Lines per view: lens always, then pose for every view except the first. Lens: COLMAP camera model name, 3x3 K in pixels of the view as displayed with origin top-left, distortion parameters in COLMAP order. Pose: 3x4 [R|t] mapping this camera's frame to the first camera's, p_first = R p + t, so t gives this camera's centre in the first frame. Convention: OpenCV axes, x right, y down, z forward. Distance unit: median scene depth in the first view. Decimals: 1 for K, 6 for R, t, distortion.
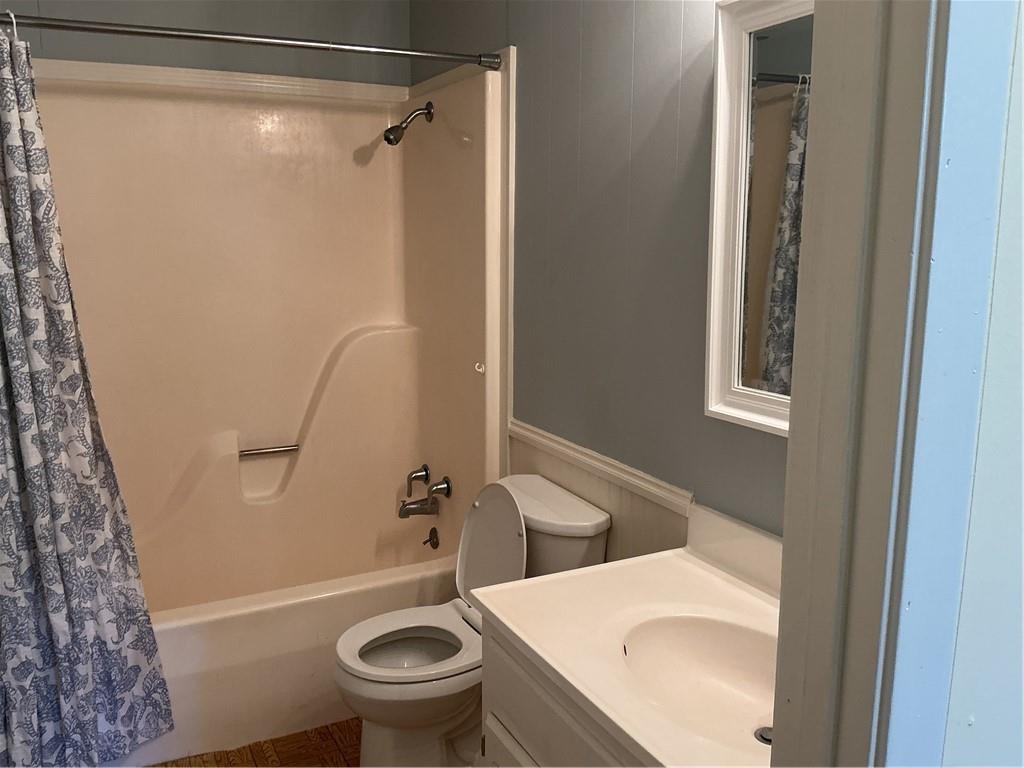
lens RADIAL K [[854.3, 0, 513.8], [0, 854.3, 384.6], [0, 0, 1]] dist [0.100698, -0.180952]
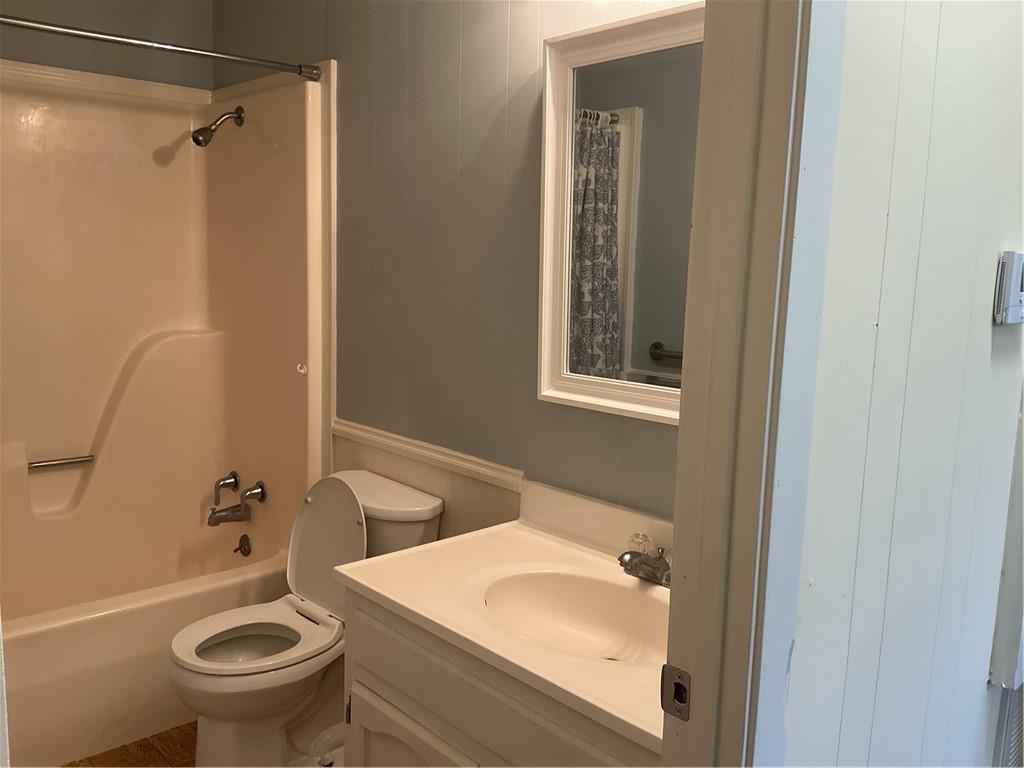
lens RADIAL K [[854.3, 0, 512.7], [0, 854.3, 388.9], [0, 0, 1]] dist [0.100698, -0.180952]
pose [[0.960479, -0.015438, 0.277923, -0.088887], [0.021245, 0.999614, -0.017894, 0.029643], [-0.277540, 0.023091, 0.960437, -0.056790]]
